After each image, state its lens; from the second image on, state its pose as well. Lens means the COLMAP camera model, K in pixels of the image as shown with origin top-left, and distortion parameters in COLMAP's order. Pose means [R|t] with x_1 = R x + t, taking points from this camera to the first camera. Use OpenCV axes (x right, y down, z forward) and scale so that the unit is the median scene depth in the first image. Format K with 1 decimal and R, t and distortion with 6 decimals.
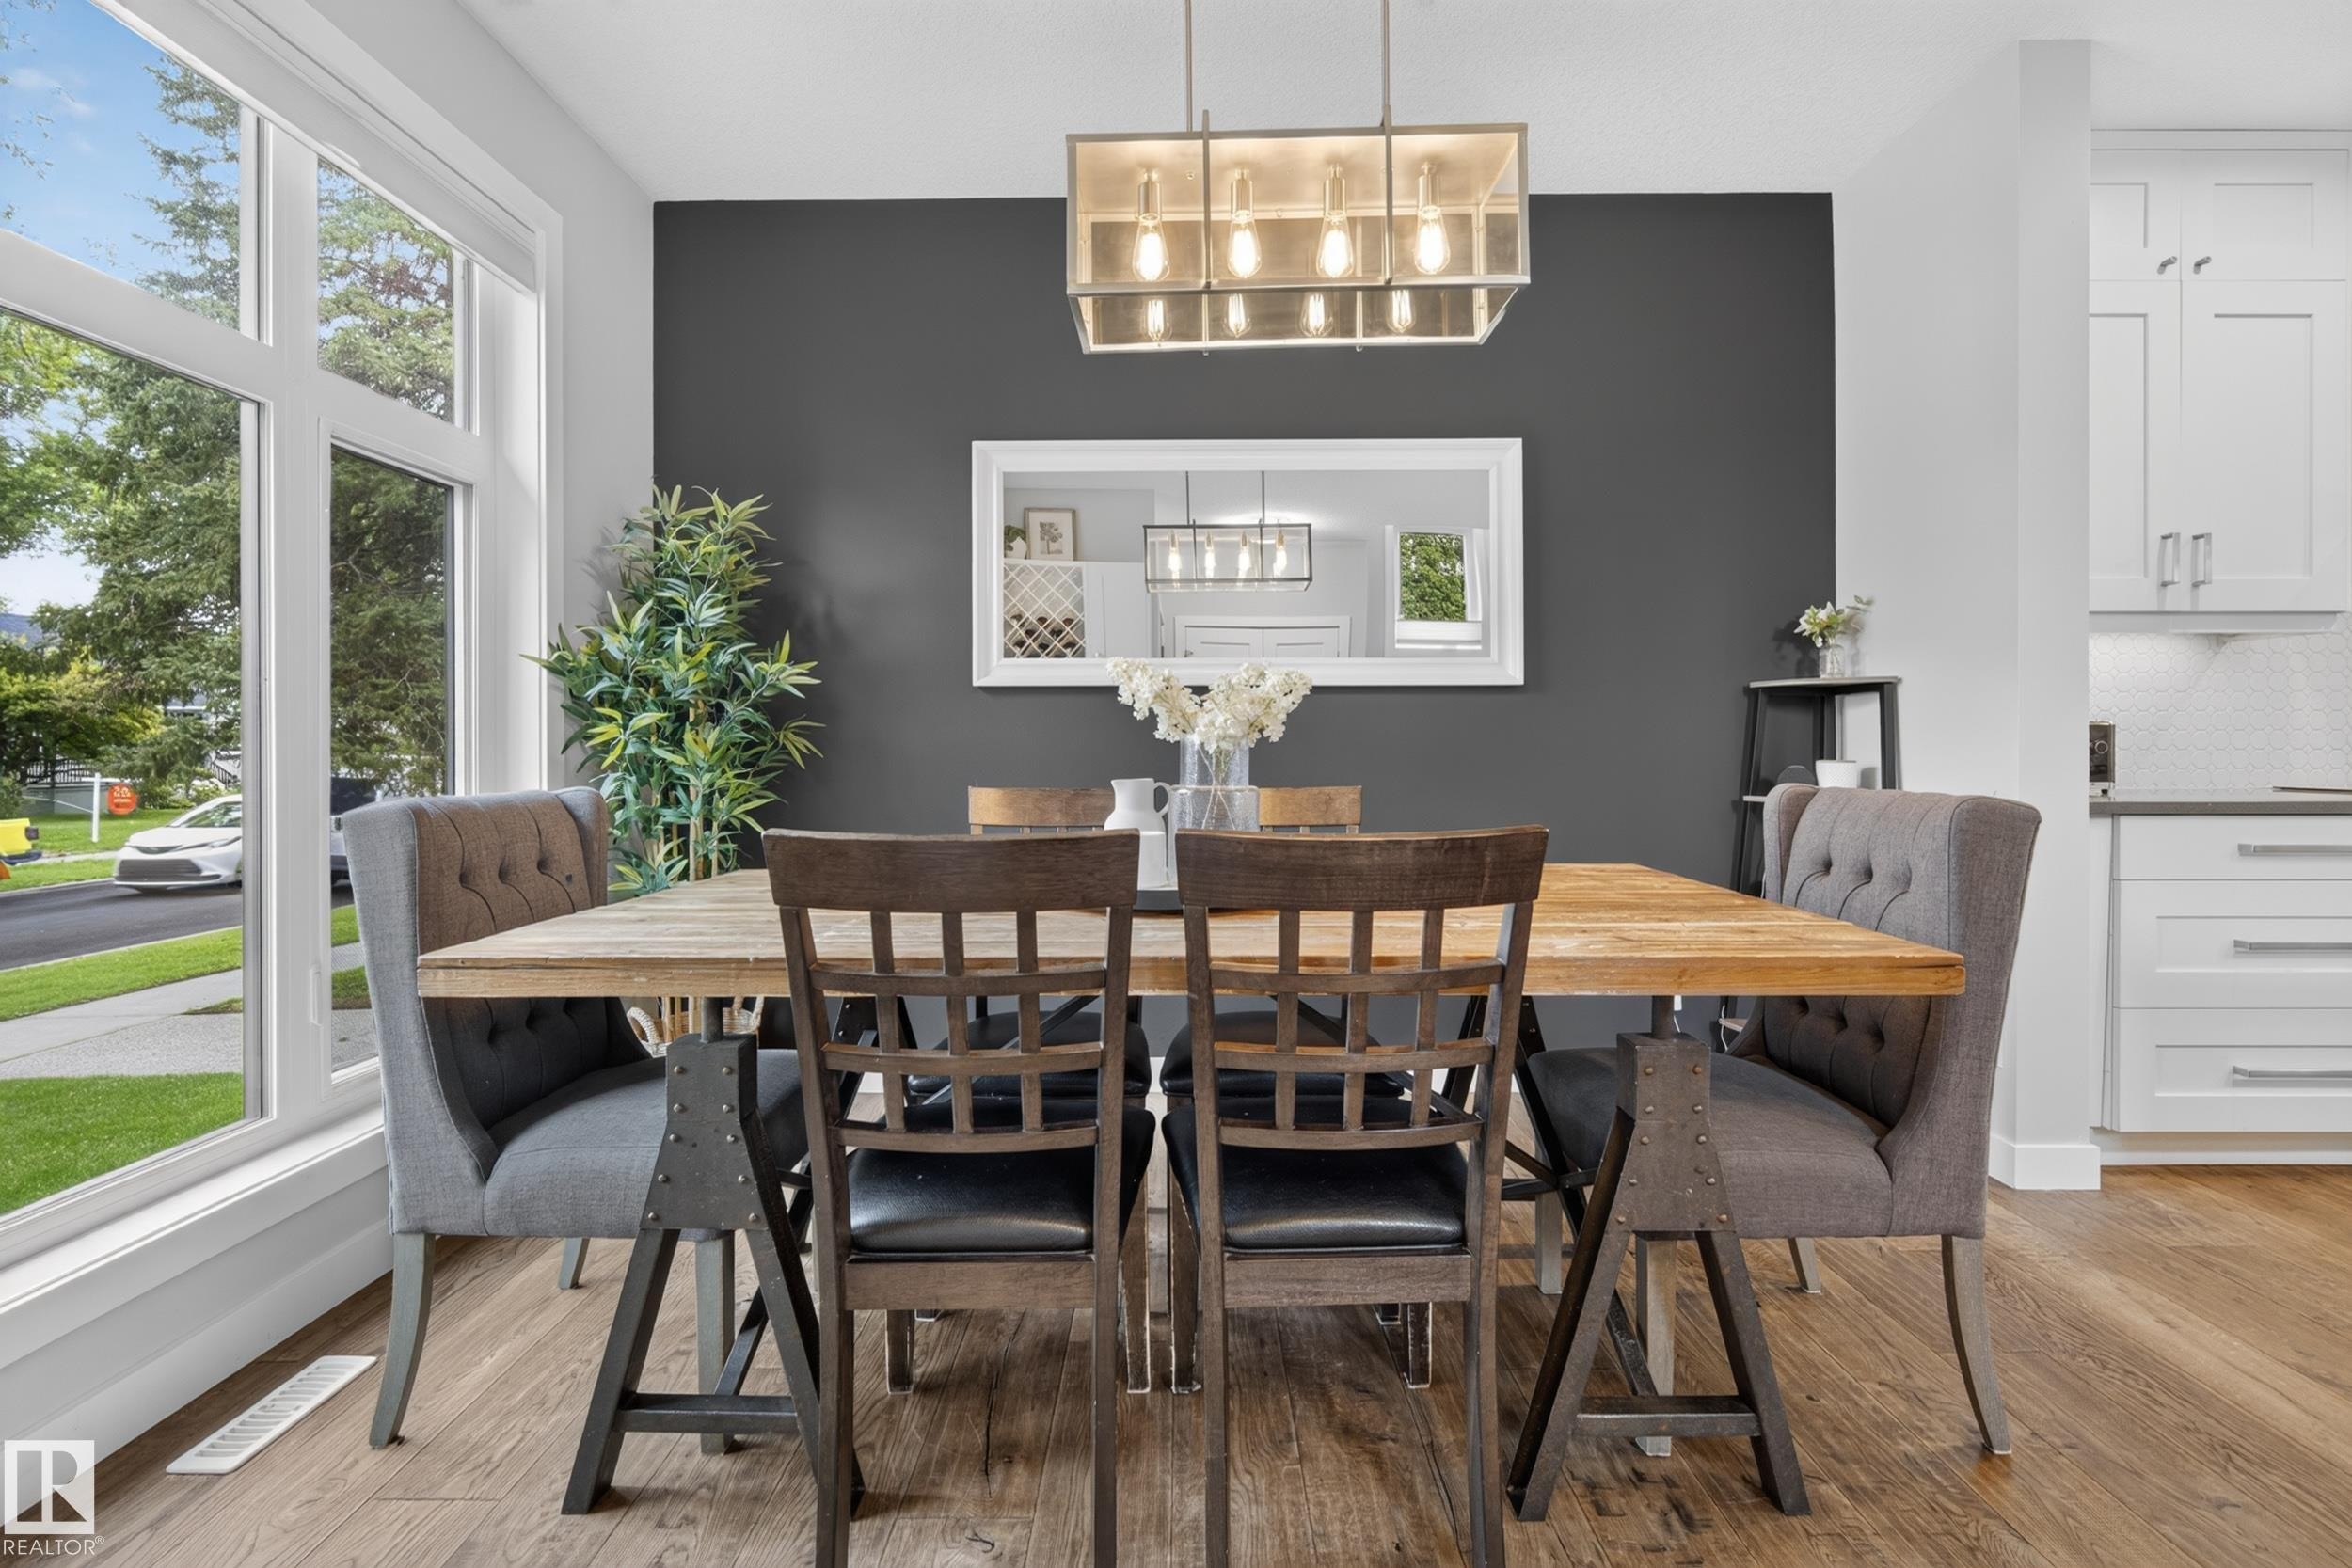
lens RADIAL K [[1026.9, 0, 1172.9], [0, 1026.9, 765.6], [0, 0, 1]] dist [0.002316, 0.000718]
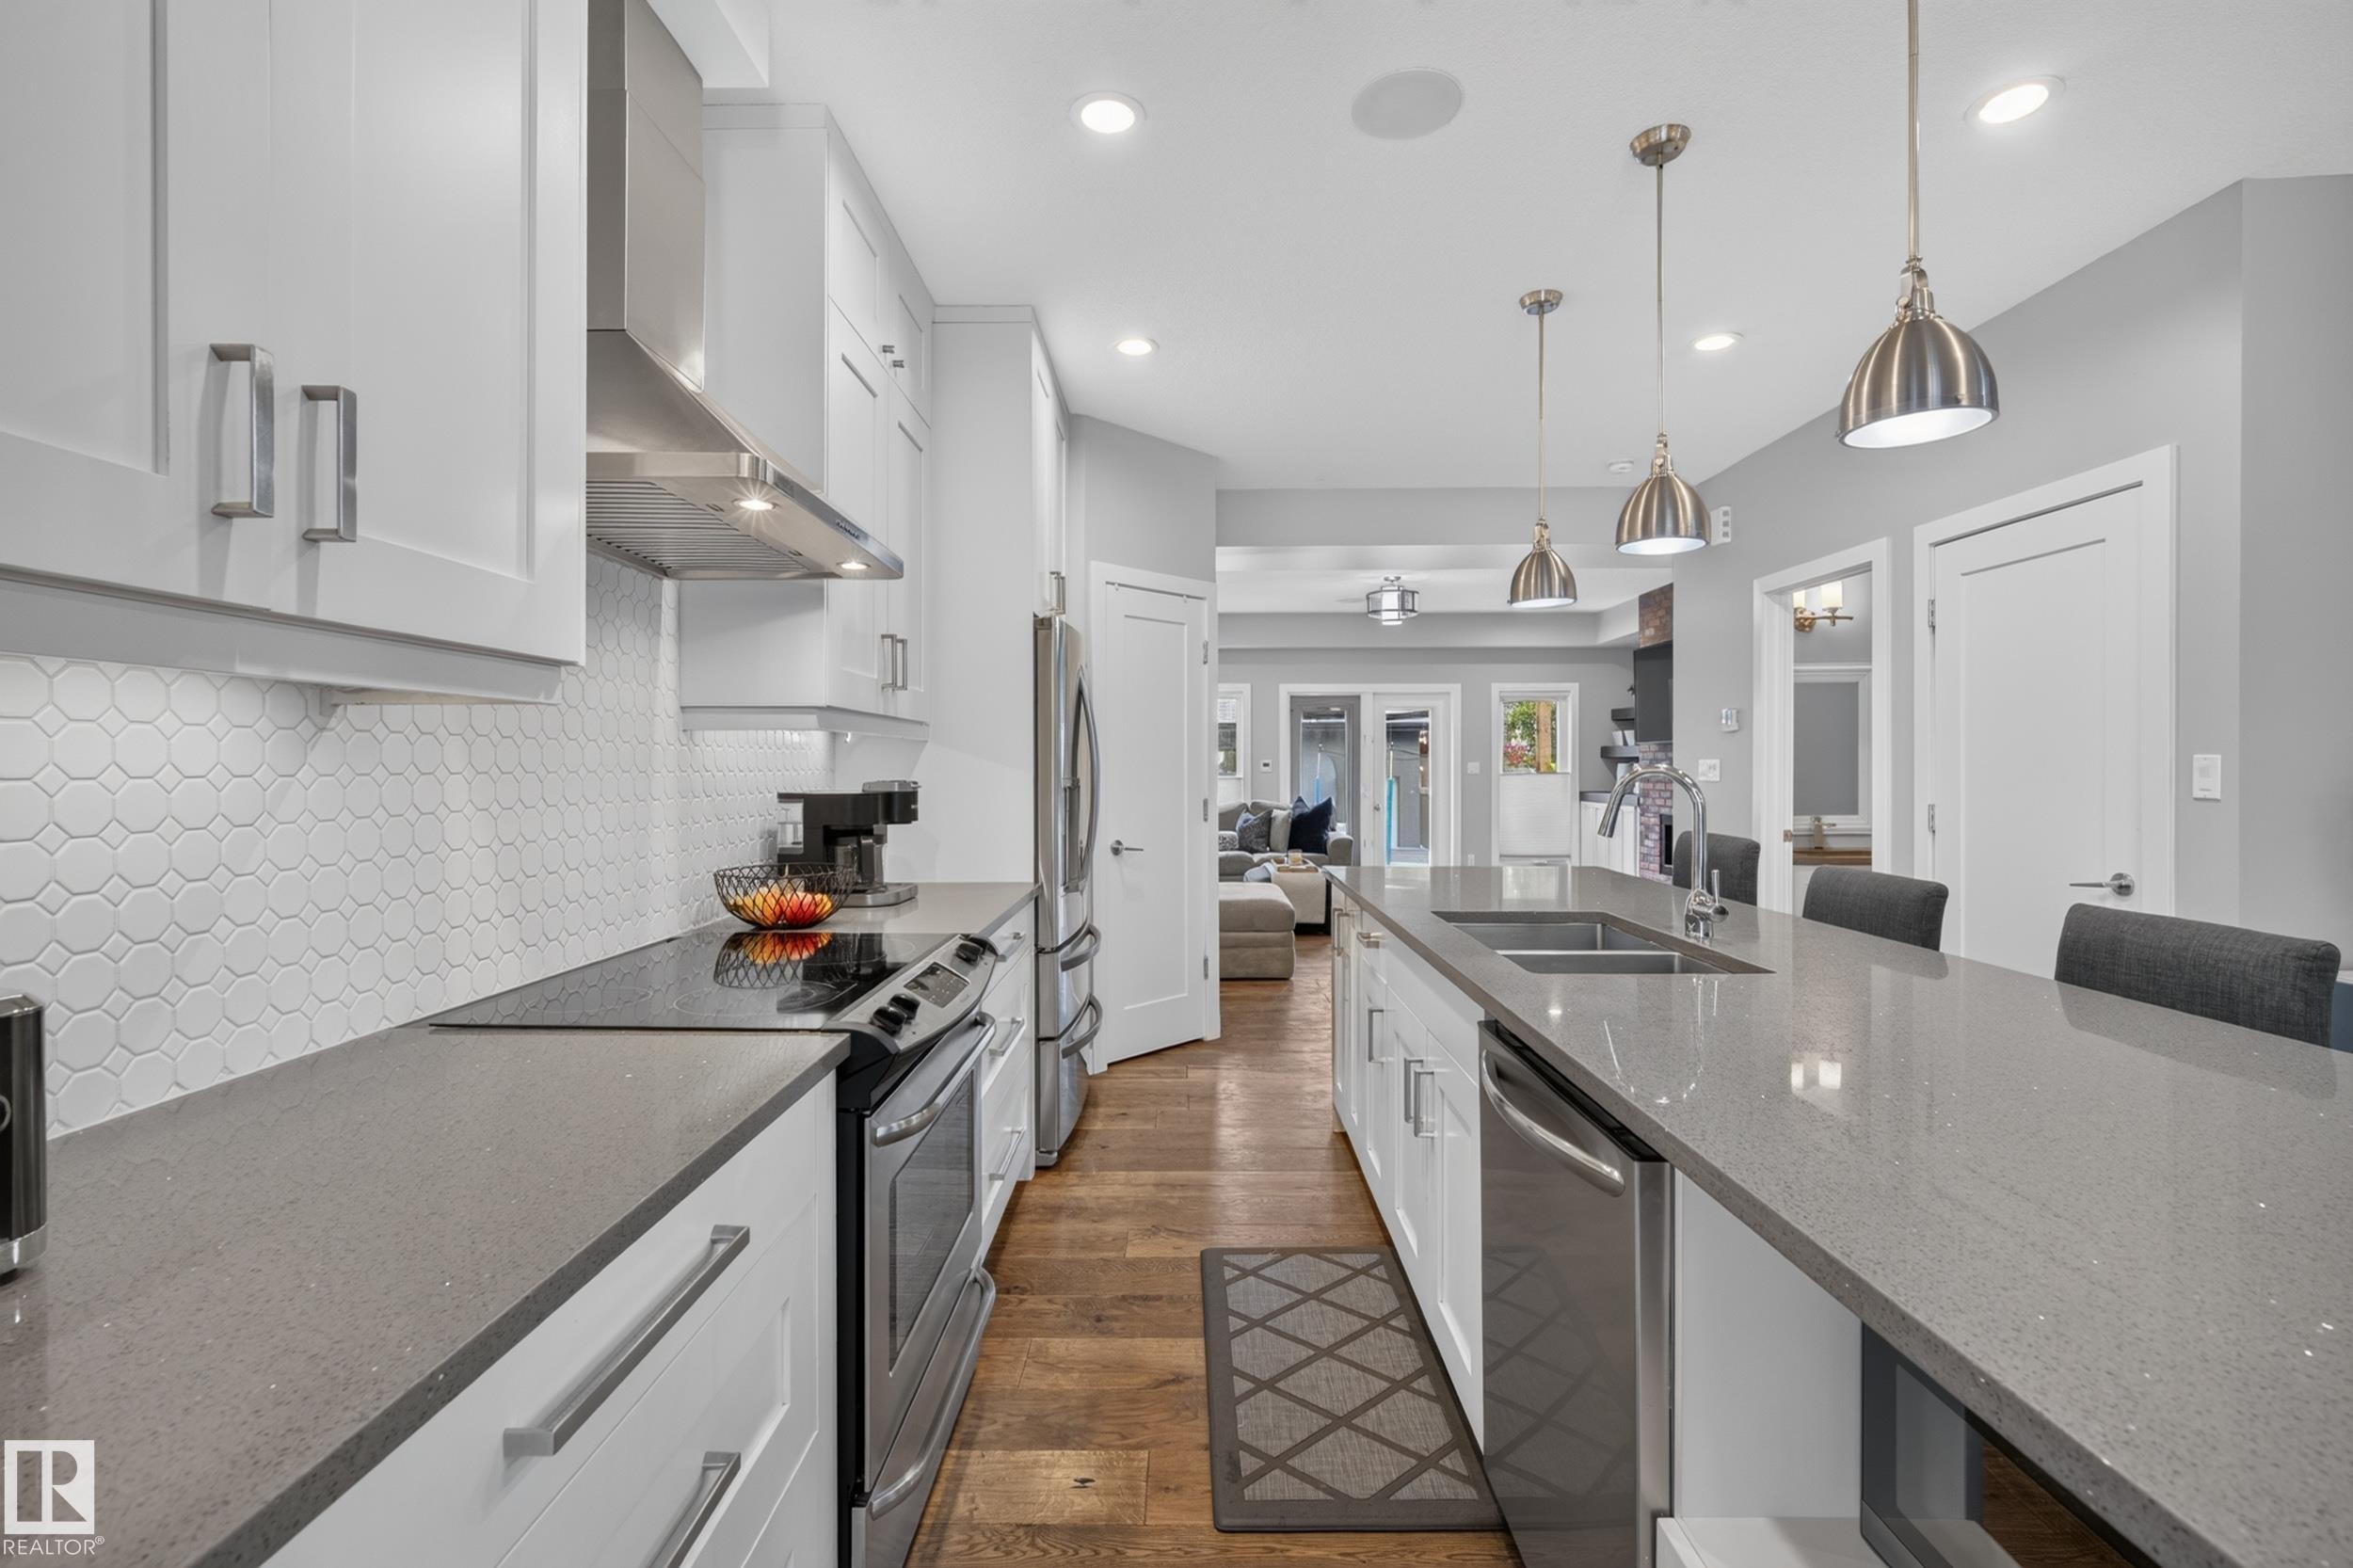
lens RADIAL K [[1027.4, 0, 1180.1], [0, 1027.4, 773.0], [0, 0, 1]] dist [0.002316, 0.000718]
pose [[0.007432, -0.003474, 0.999966, 0.660854], [0.014823, 0.999884, 0.003364, -0.096914], [-0.999863, 0.014797, 0.007483, 0.715887]]
